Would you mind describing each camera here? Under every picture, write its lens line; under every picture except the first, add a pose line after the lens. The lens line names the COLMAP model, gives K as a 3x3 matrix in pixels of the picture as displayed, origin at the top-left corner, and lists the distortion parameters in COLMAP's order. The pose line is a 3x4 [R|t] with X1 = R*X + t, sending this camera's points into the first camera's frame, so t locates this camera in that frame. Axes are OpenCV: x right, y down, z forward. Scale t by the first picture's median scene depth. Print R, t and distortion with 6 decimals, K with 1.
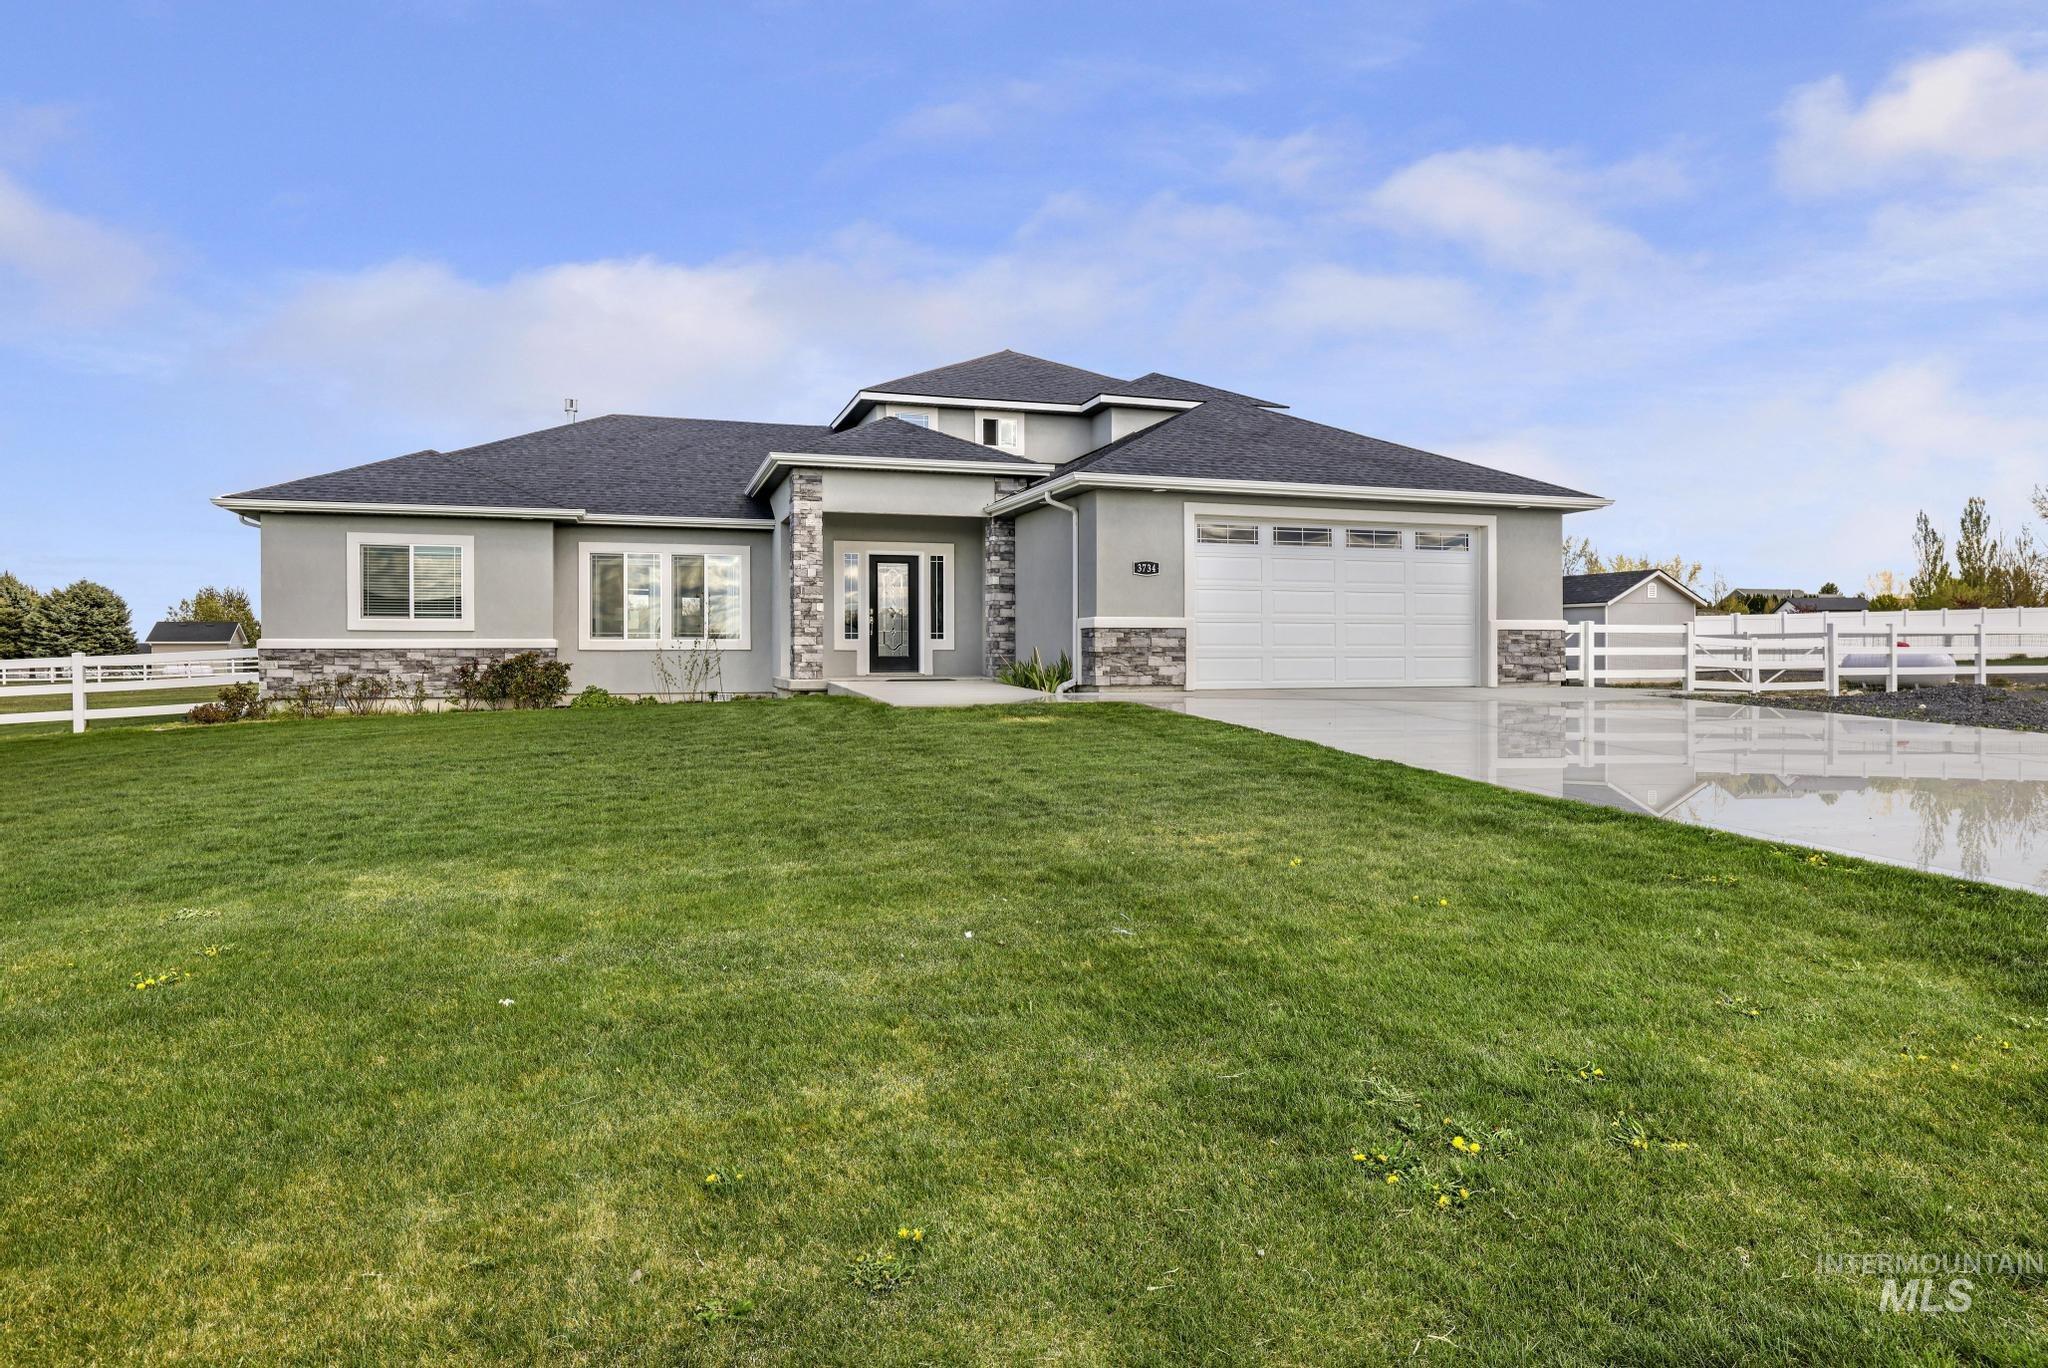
lens RADIAL K [[1168.7, 0, 1004.8], [0, 1168.7, 669.8], [0, 0, 1]] dist [0.009970, 0.000748]
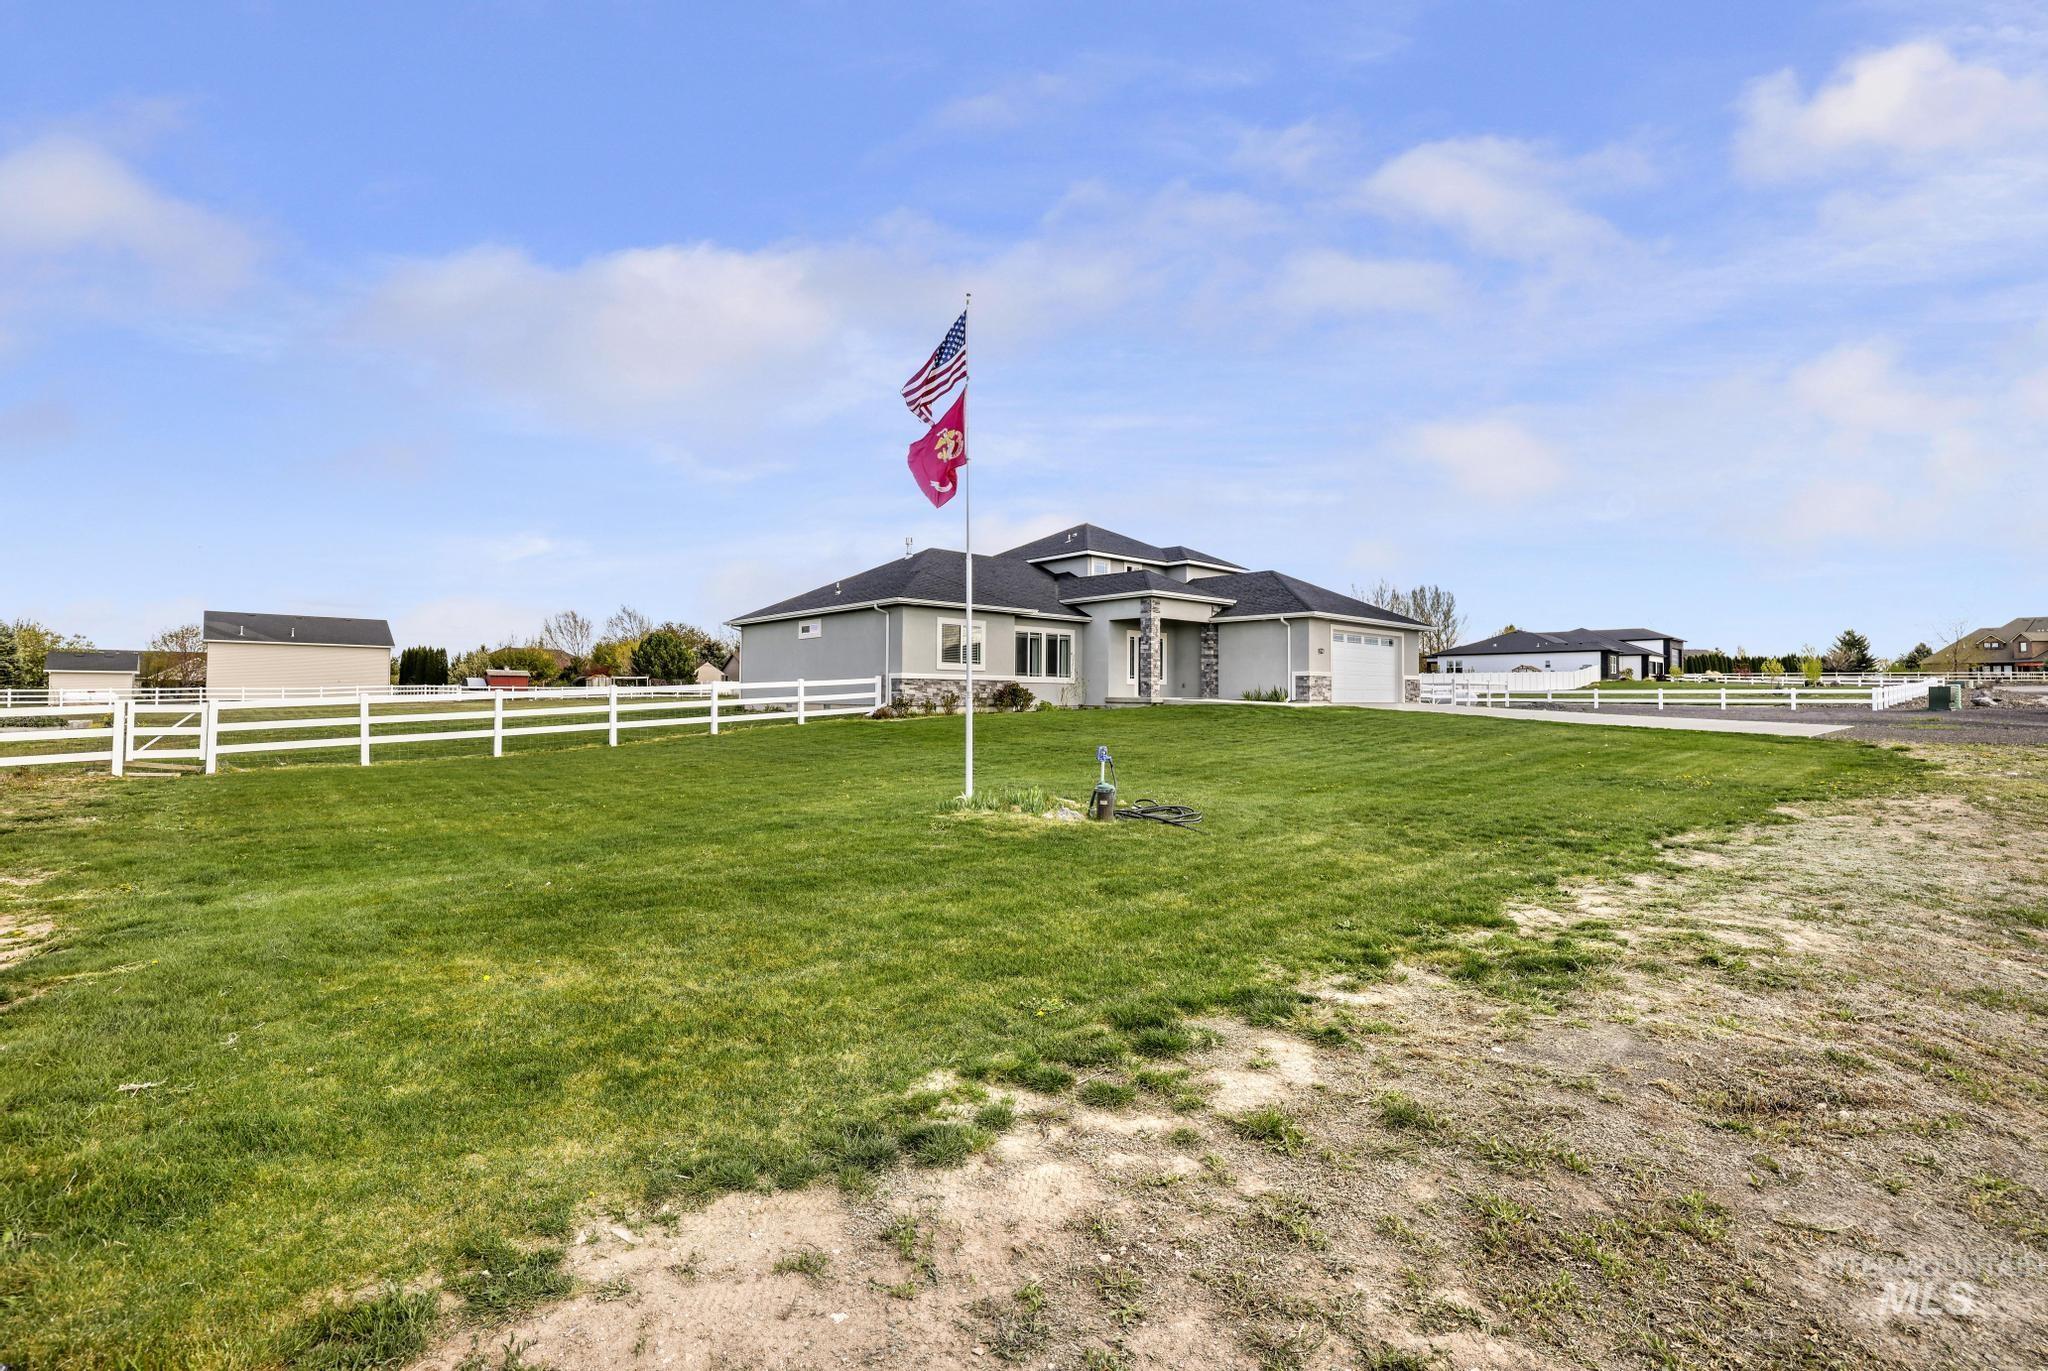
lens RADIAL K [[904.9, 0, 1023.3], [0, 904.9, 691.6], [0, 0, 1]] dist [-0.010864, 0.002561]
pose [[0.902021, 0.010556, 0.431562, -1.041569], [0.001903, 0.999594, -0.028428, 0.040982], [-0.431687, 0.026464, 0.901635, -0.333493]]
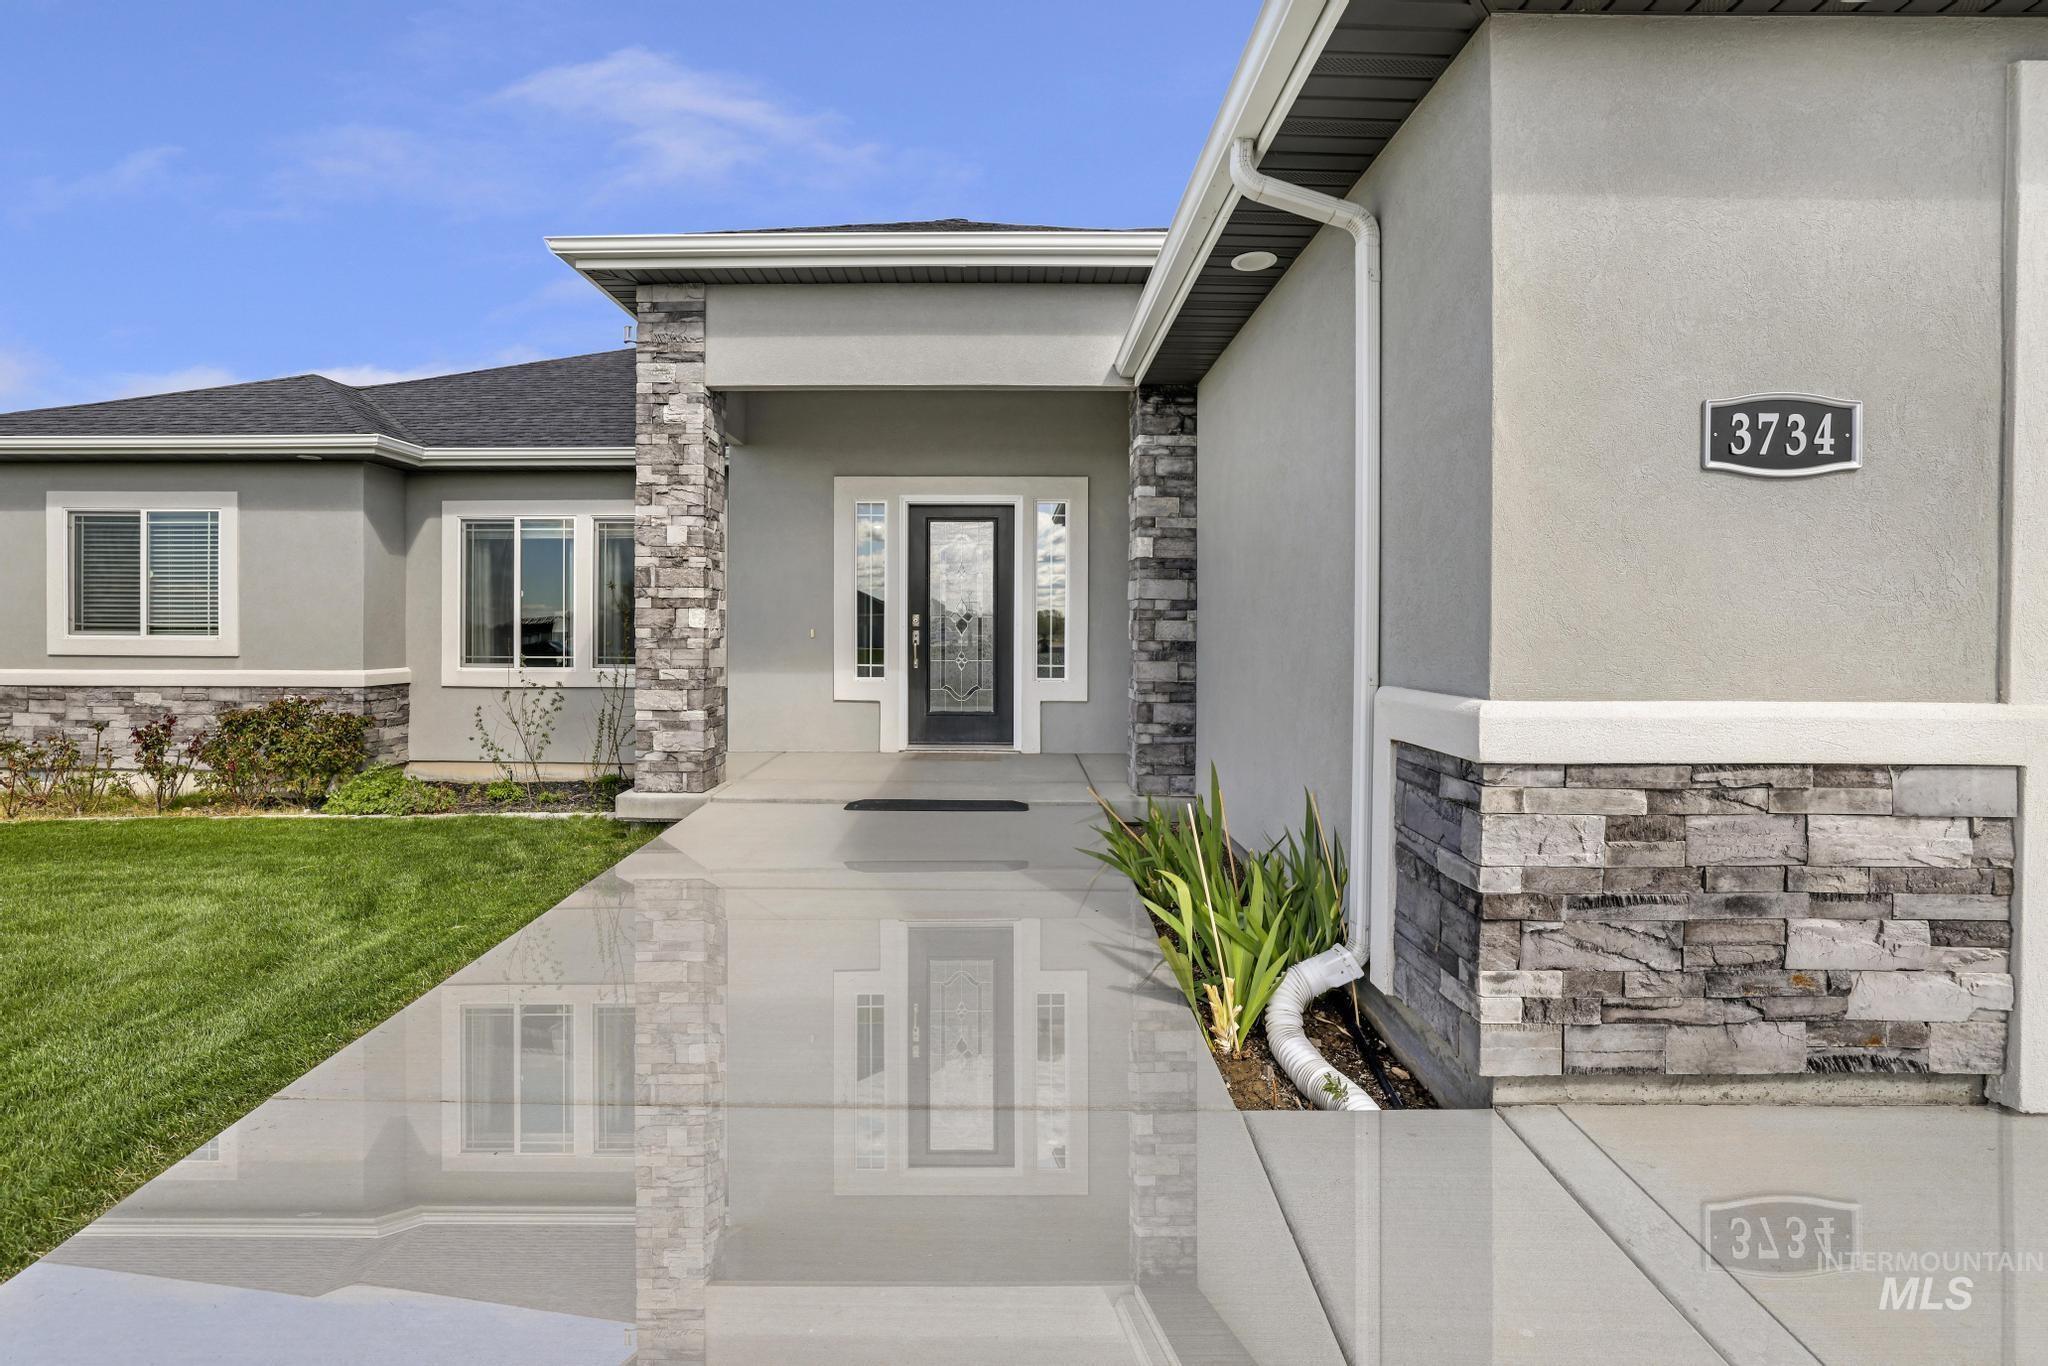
lens RADIAL K [[904.9, 0, 1000.8], [0, 904.9, 642.6], [0, 0, 1]] dist [-0.010864, 0.002561]
pose [[0.950320, 0.010831, -0.311087, 0.041775], [-0.010378, 0.999941, 0.003112, -0.046077], [0.311103, 0.000271, 0.950376, 0.711255]]
